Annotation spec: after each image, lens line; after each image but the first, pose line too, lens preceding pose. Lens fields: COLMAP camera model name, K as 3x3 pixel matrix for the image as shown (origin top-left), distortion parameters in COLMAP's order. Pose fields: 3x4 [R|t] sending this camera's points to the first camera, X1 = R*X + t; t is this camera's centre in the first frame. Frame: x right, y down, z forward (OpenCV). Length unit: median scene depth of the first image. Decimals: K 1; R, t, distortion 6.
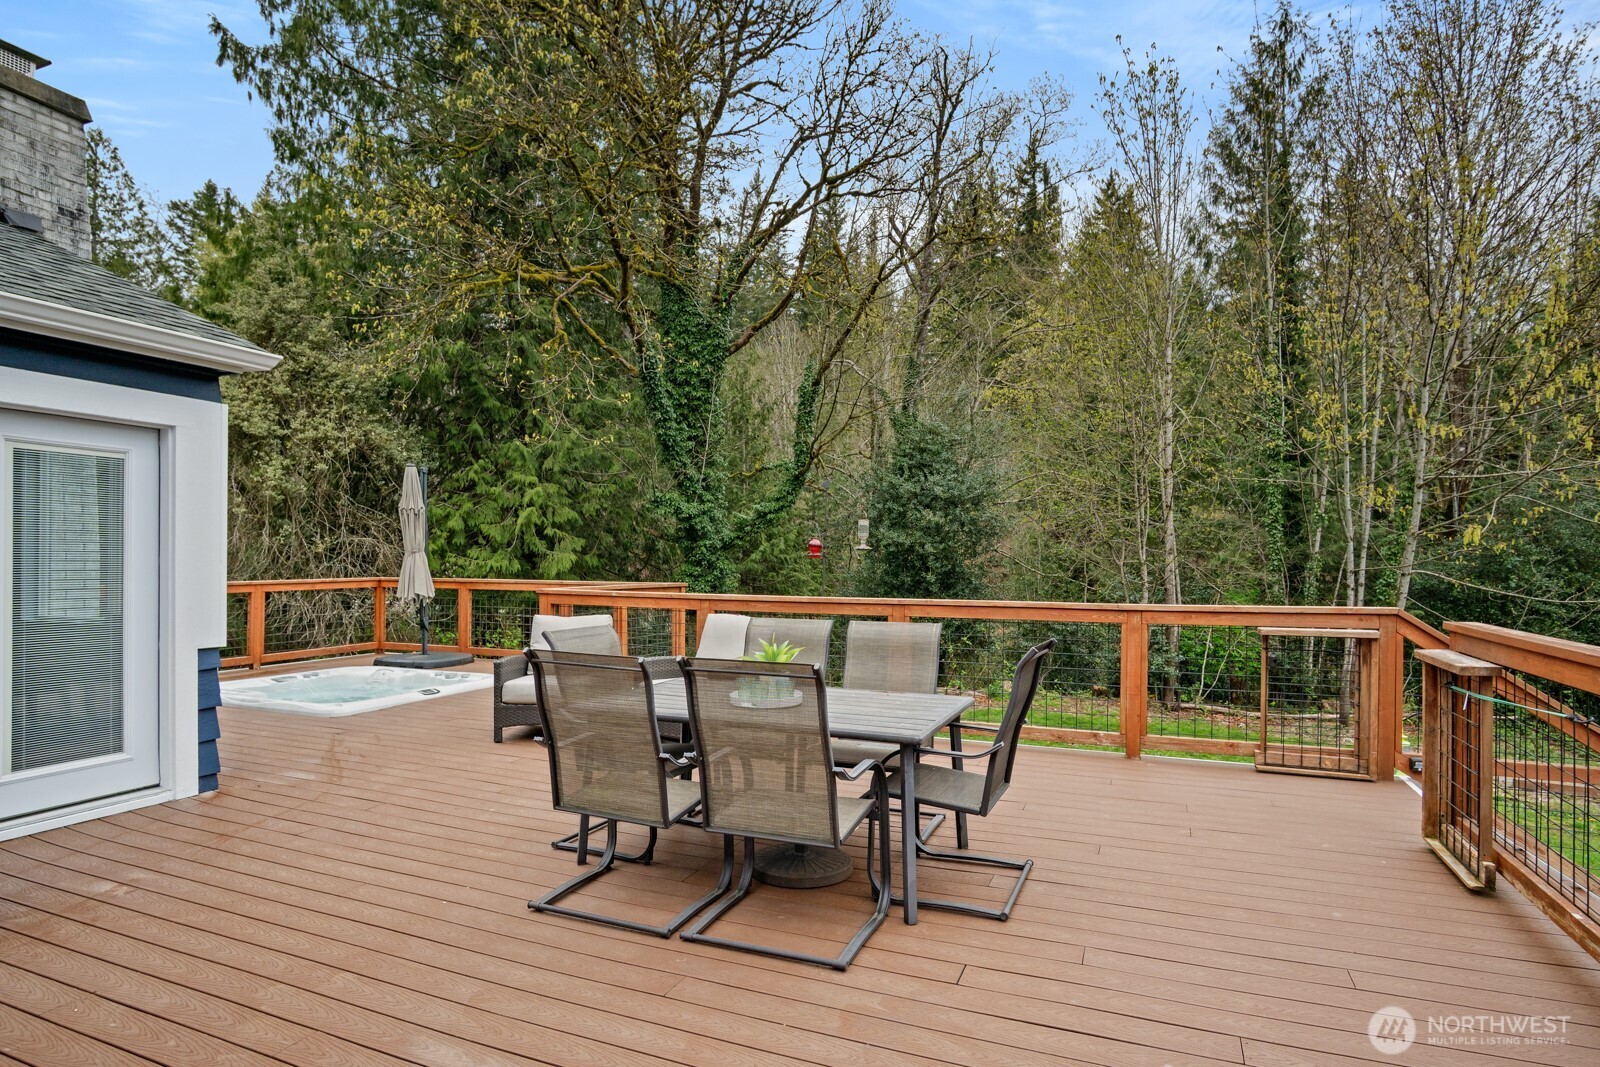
lens RADIAL K [[865.1, 0, 795.0], [0, 865.1, 555.5], [0, 0, 1]] dist [-0.018127, 0.005918]
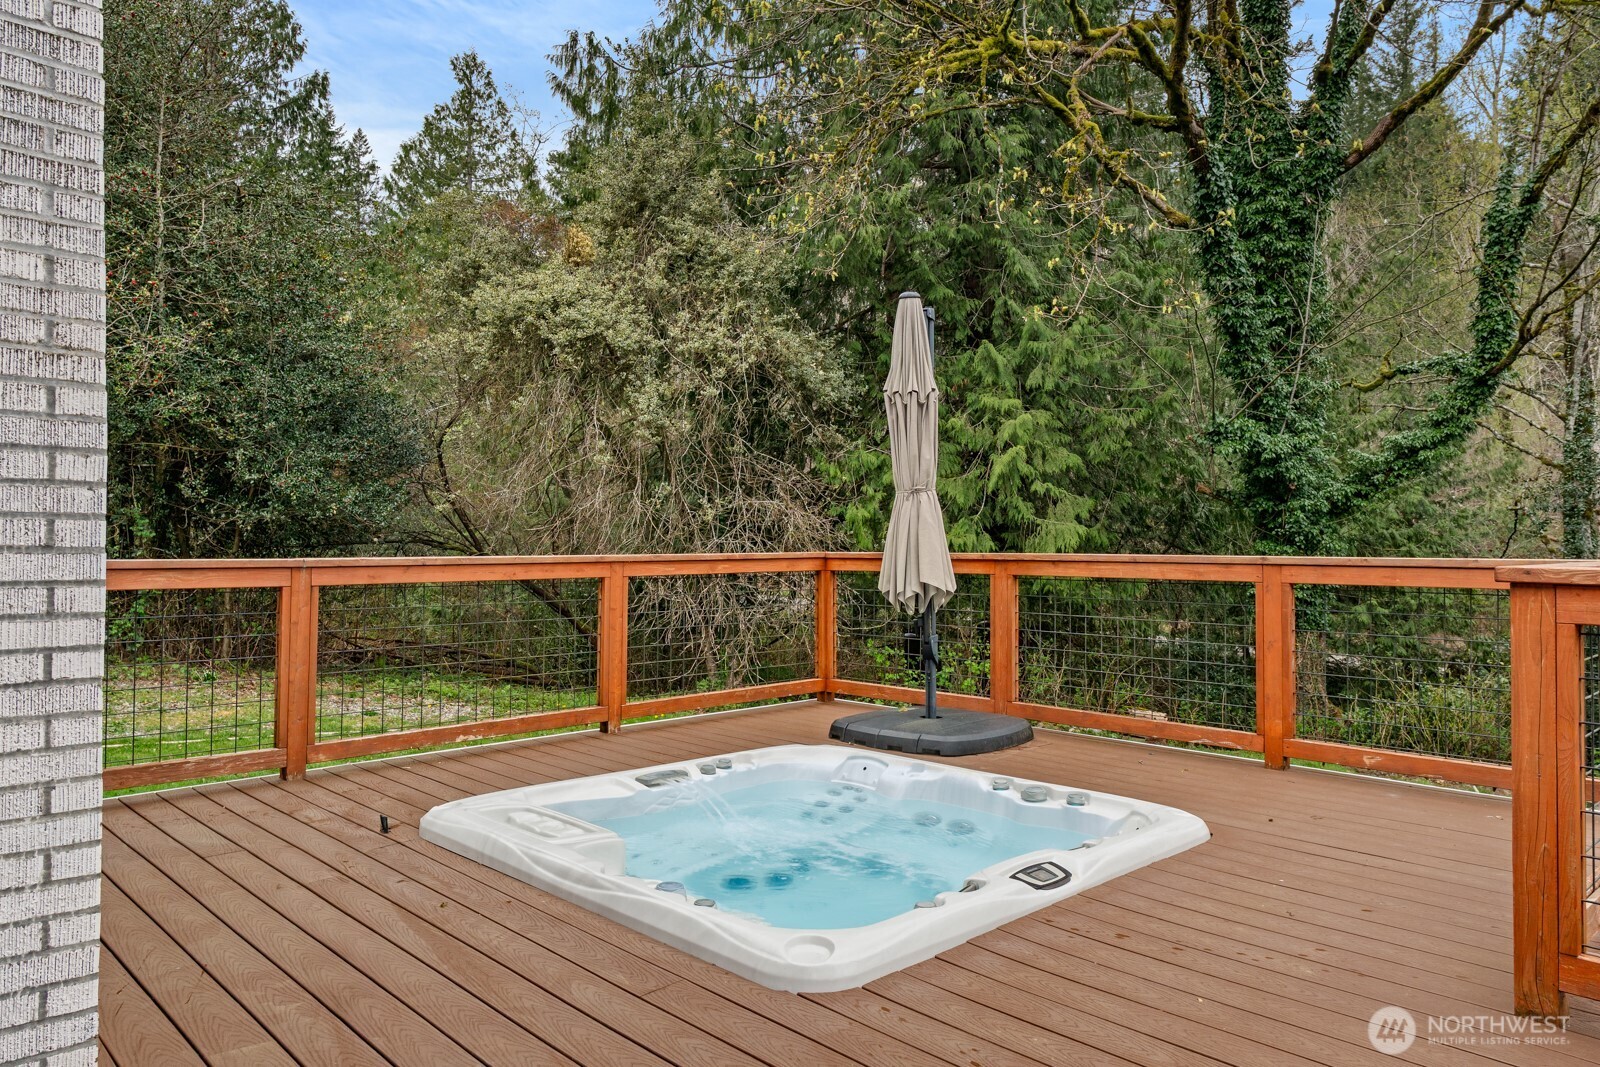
lens RADIAL K [[1106.9, 0, 798.1], [0, 1106.9, 535.8], [0, 0, 1]] dist [-0.005313, -0.000157]
pose [[0.916132, -0.006945, -0.400818, -0.130988], [0.004781, 0.999968, -0.006398, 0.011168], [0.400849, 0.003945, 0.916136, 0.220216]]
